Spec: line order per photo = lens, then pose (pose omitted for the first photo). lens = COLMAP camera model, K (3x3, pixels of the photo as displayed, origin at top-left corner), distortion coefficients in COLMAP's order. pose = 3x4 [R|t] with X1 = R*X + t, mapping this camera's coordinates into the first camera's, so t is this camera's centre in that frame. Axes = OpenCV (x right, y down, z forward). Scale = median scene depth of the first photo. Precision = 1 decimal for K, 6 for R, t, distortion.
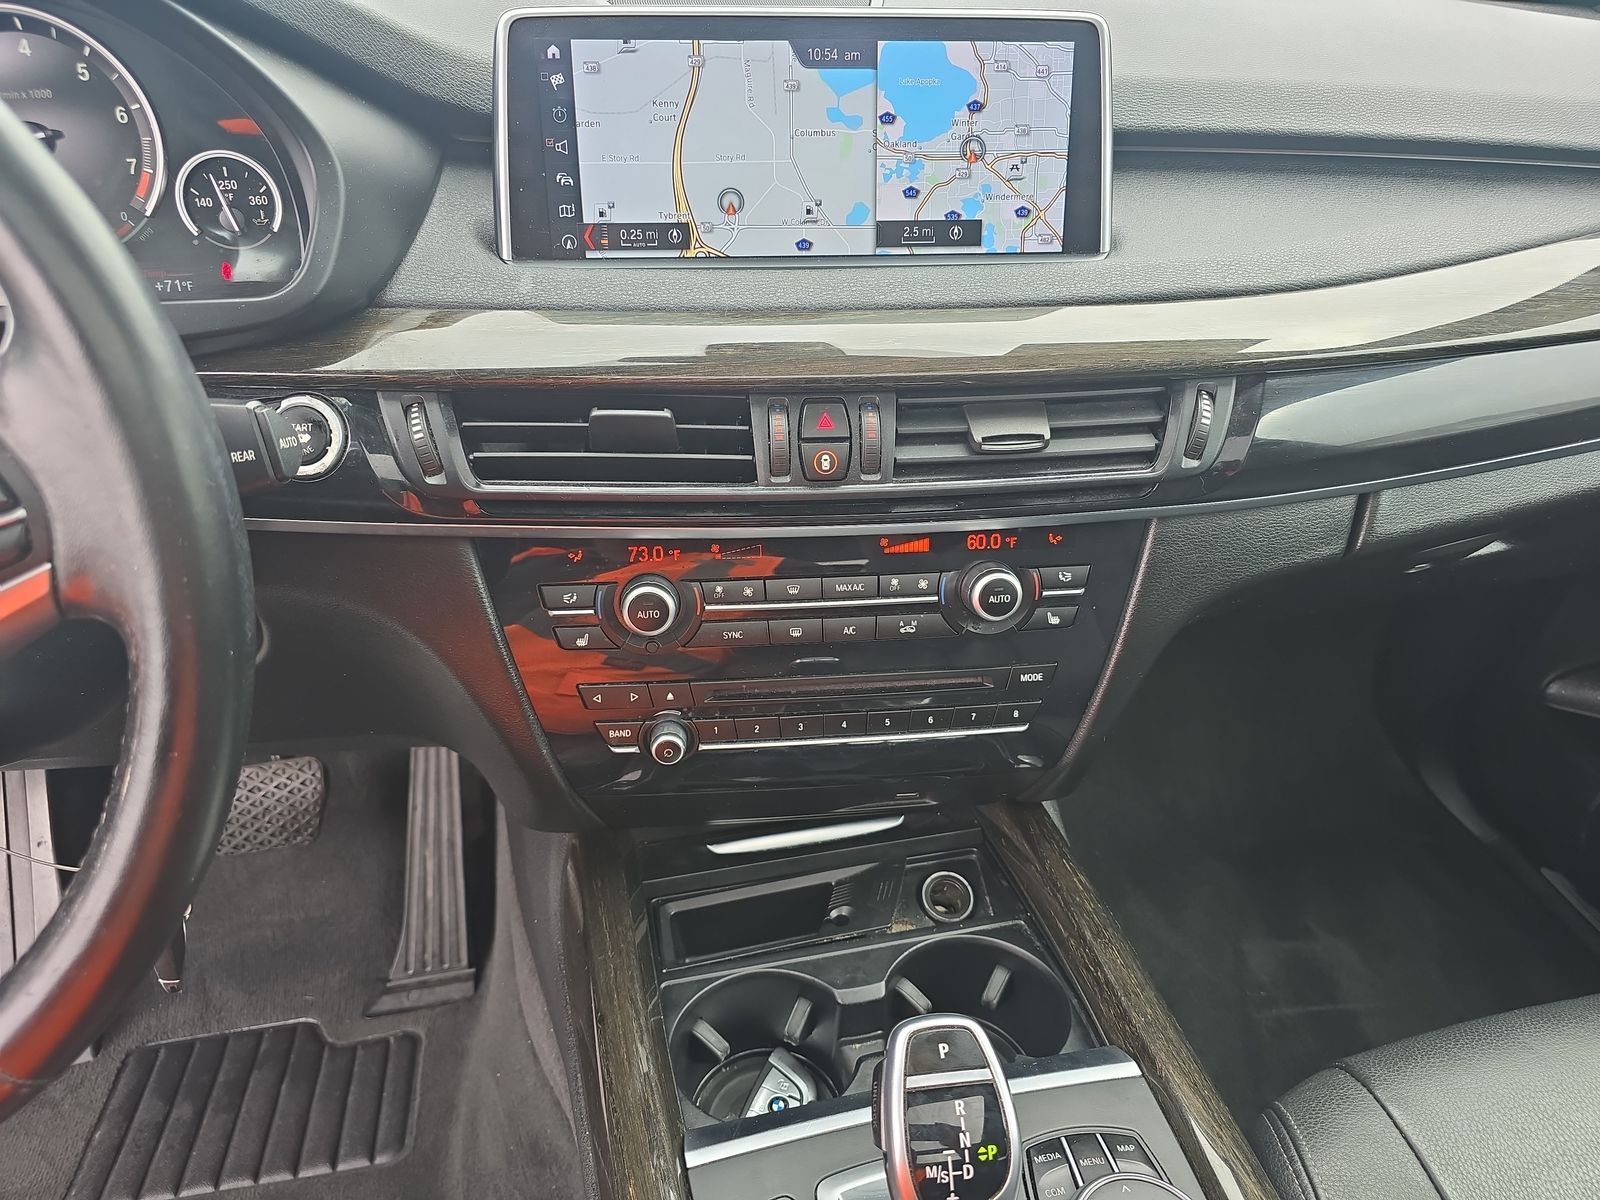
lens RADIAL K [[1081.8, 0, 791.7], [0, 1081.8, 590.9], [0, 0, 1]] dist [0.038364, -0.032138]
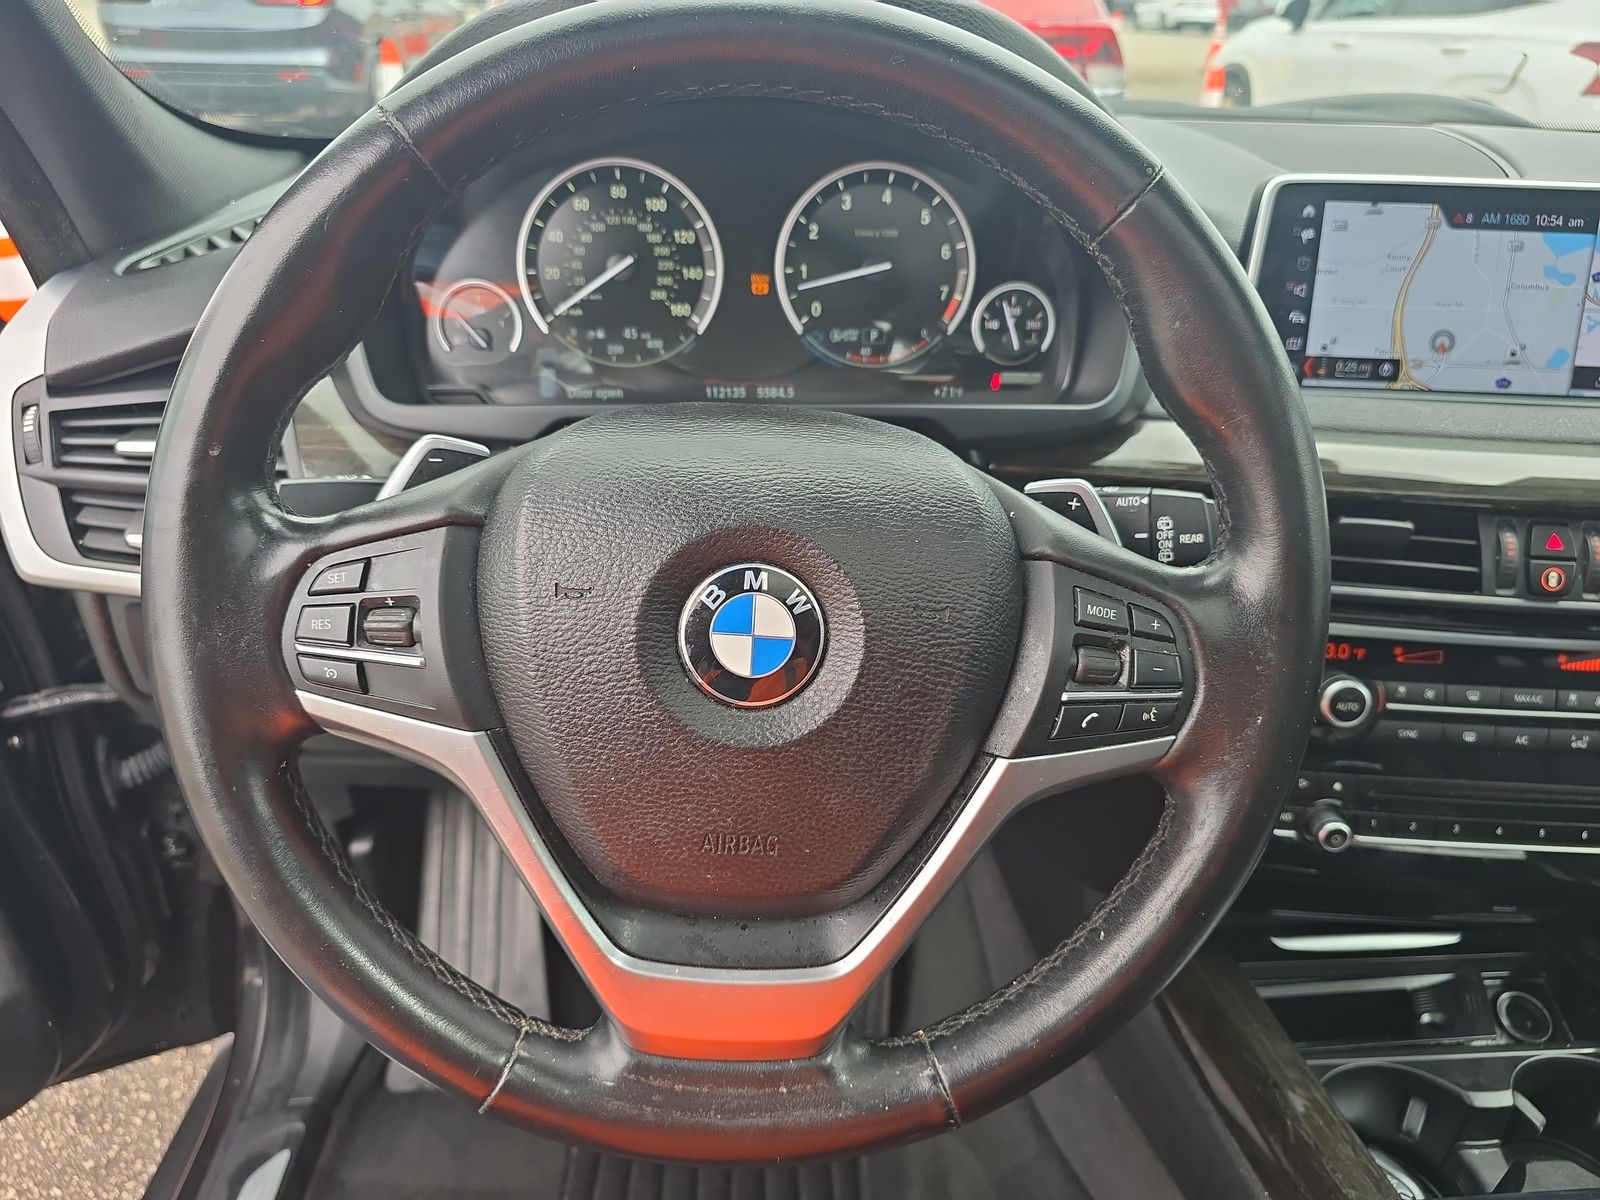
lens RADIAL K [[1081.8, 0, 796.3], [0, 1081.8, 593.9], [0, 0, 1]] dist [0.038364, -0.032138]
pose [[0.990972, 0.076111, -0.110375, -0.567096], [-0.087180, 0.991242, -0.099194, 0.066528], [0.101858, 0.107921, 0.988928, -0.148422]]
